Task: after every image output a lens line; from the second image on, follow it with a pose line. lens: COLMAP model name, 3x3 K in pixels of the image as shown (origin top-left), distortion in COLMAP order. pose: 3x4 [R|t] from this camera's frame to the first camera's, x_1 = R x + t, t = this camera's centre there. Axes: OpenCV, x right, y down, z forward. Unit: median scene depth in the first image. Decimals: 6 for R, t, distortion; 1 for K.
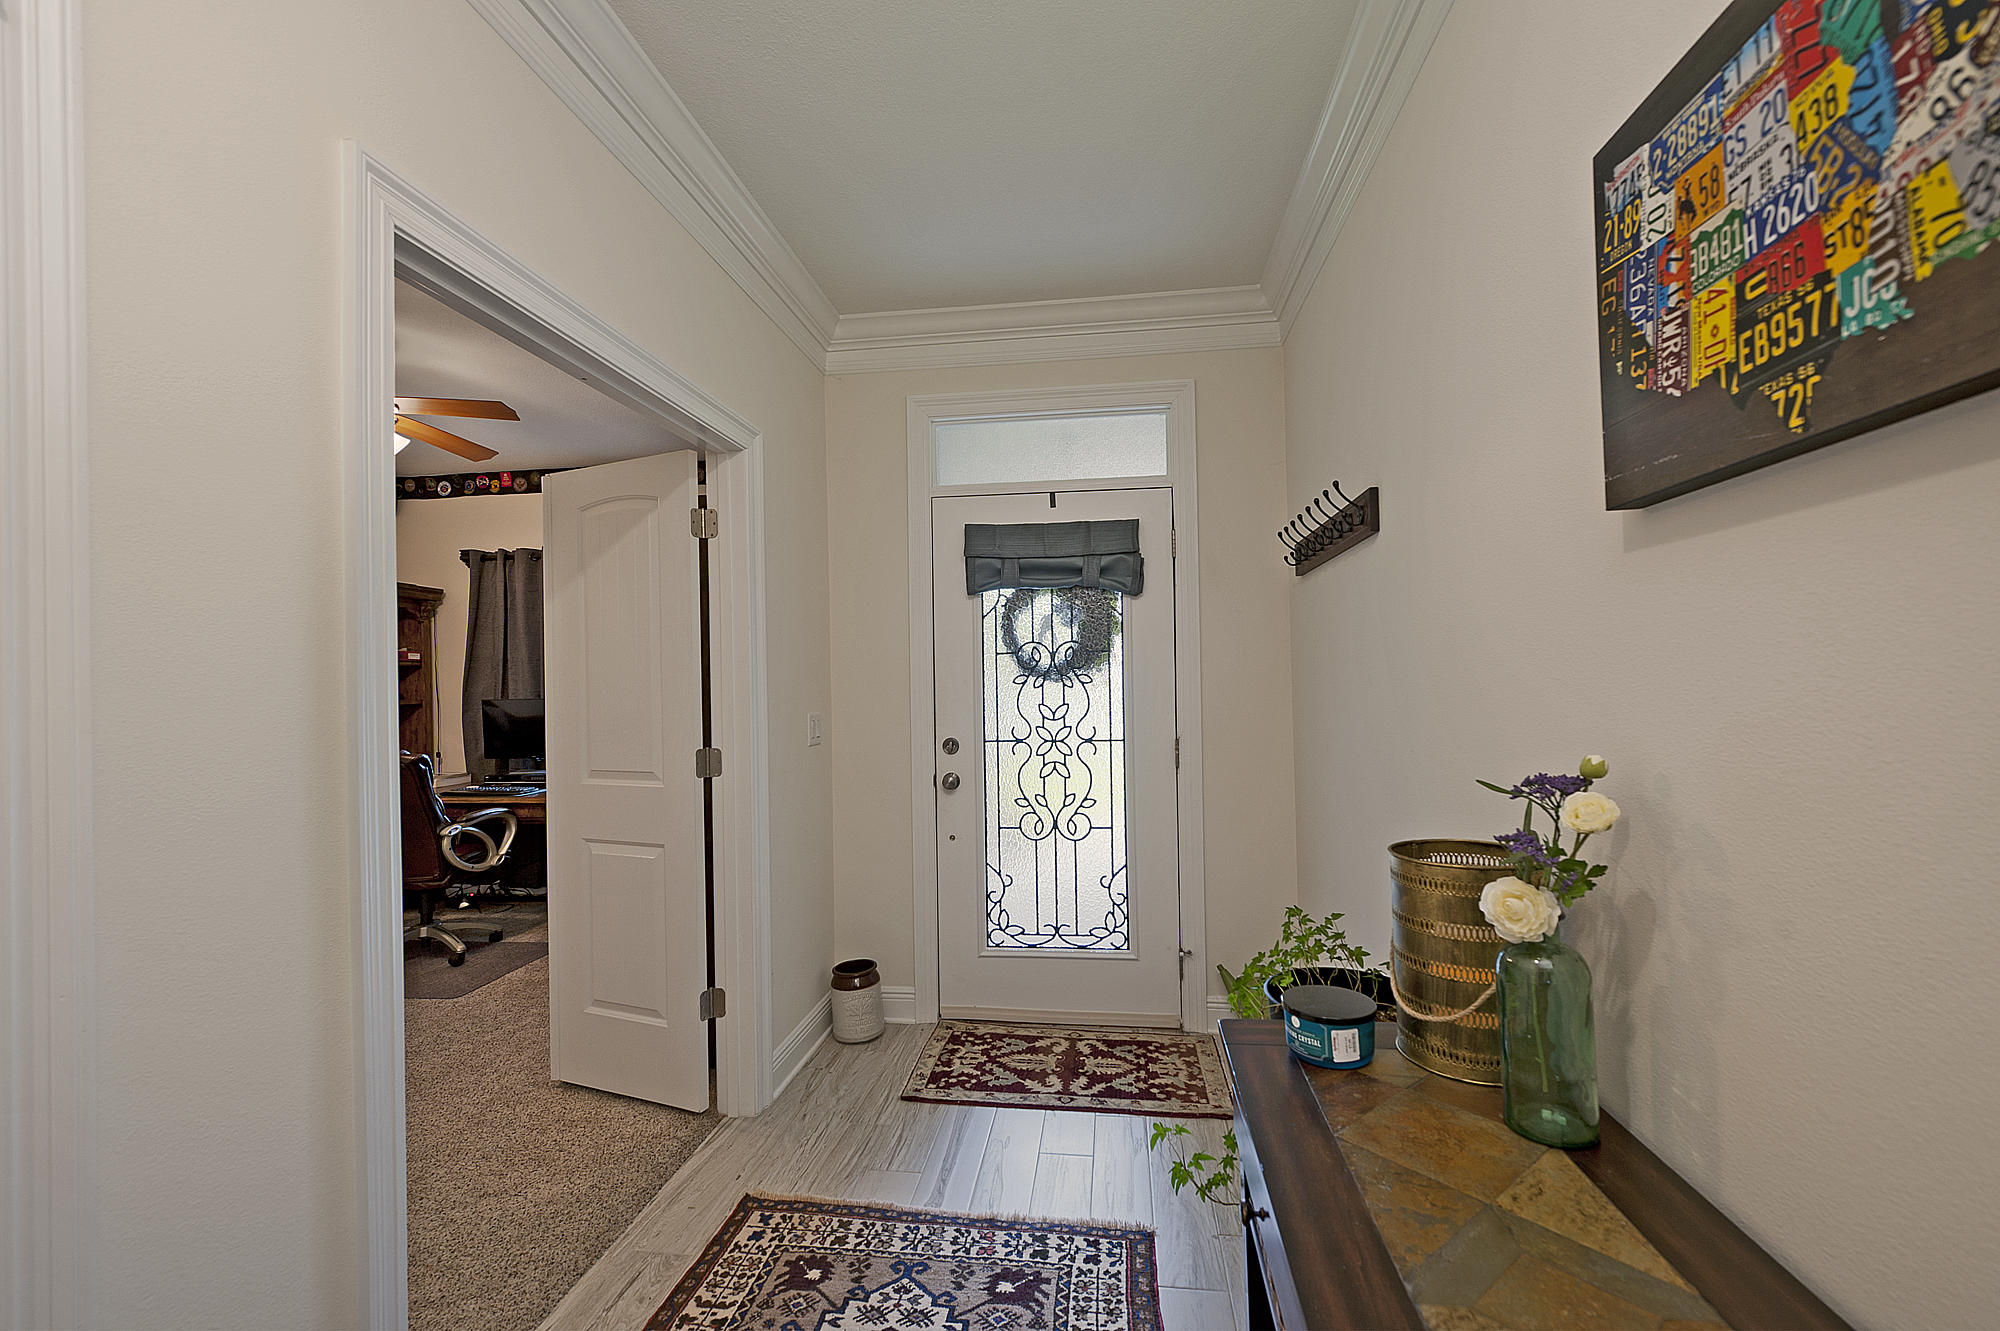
lens RADIAL K [[822.7, 0, 996.5], [0, 822.7, 686.7], [0, 0, 1]] dist [0.007946, -0.001750]
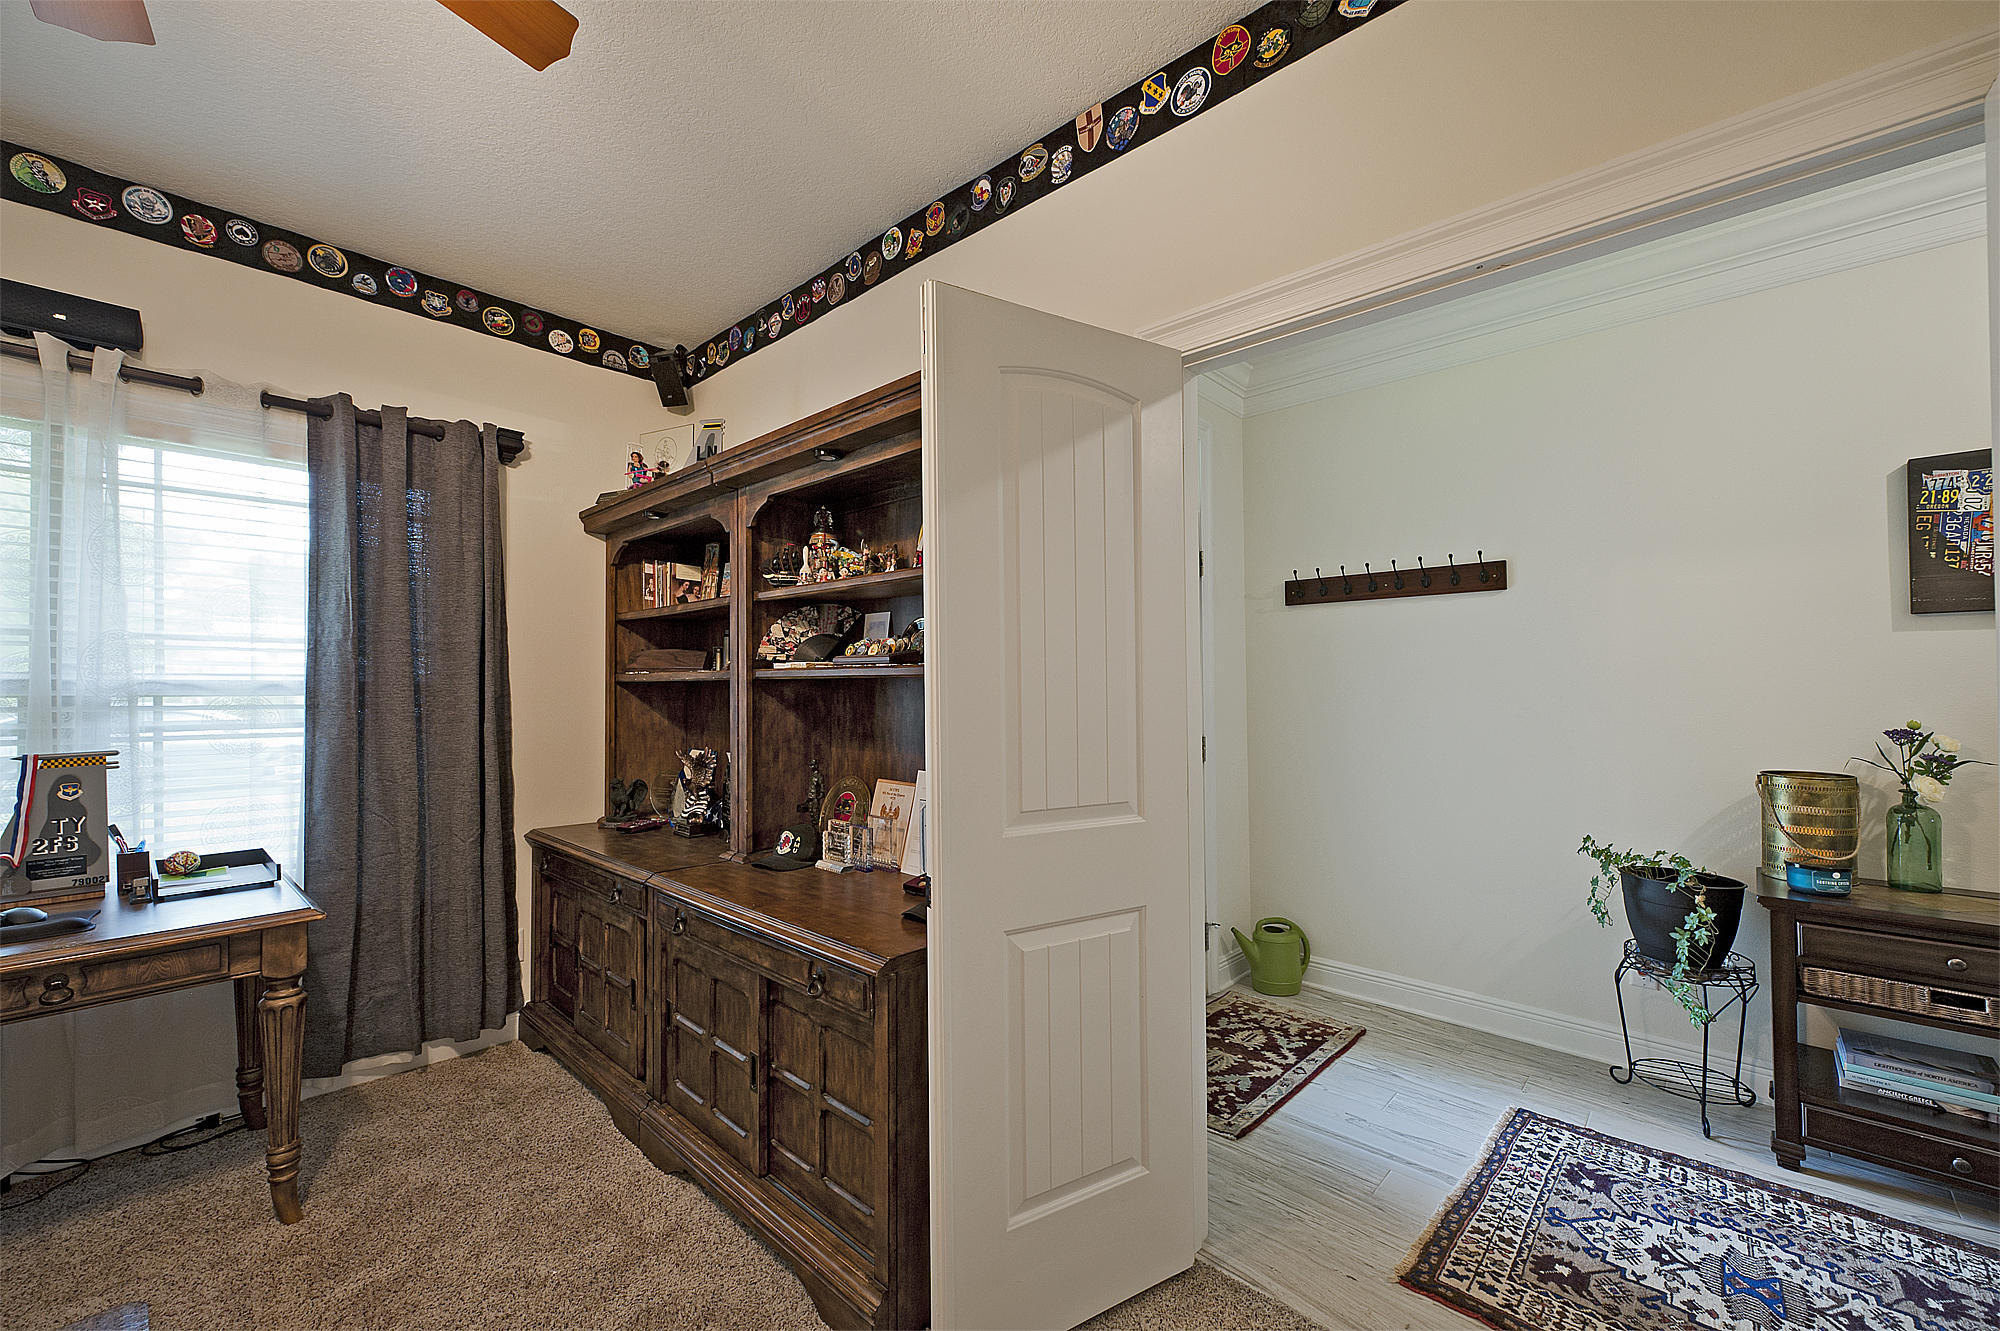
lens RADIAL K [[822.7, 0, 996.5], [0, 822.7, 676.9], [0, 0, 1]] dist [0.007946, -0.001750]
pose [[0.573580, 0.028407, 0.818657, -1.039895], [-0.007172, 0.999534, -0.029658, 0.021568], [-0.819118, 0.011139, 0.573516, 0.700814]]
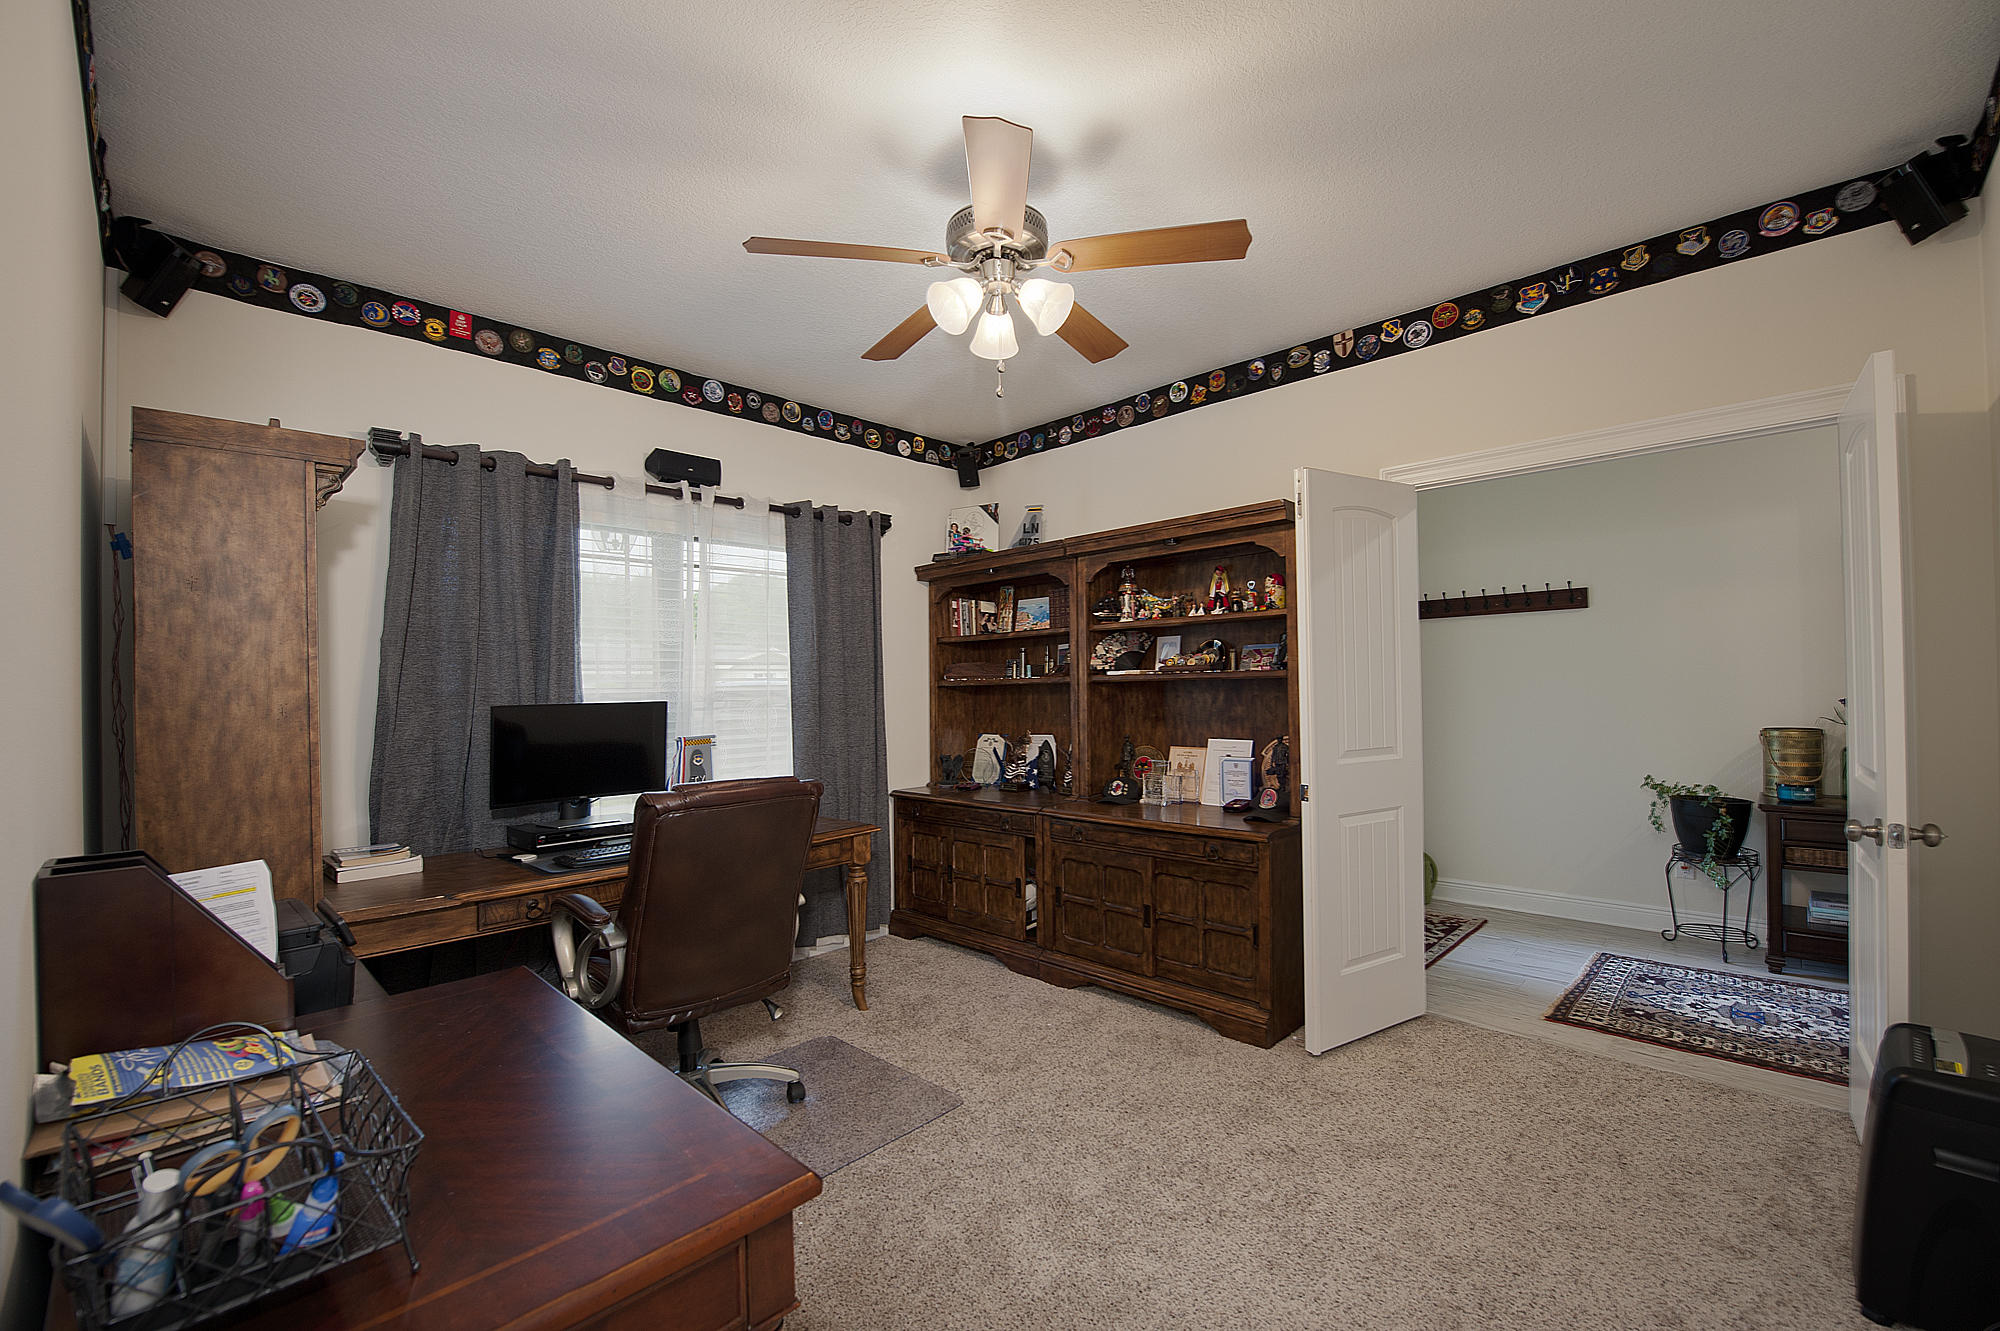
lens RADIAL K [[822.7, 0, 1007.0], [0, 822.7, 698.4], [0, 0, 1]] dist [0.007946, -0.001750]
pose [[0.590269, -0.007361, 0.807173, -1.717943], [0.014382, 0.999896, -0.001398, 0.025369], [-0.807079, 0.012434, 0.590313, 0.743168]]
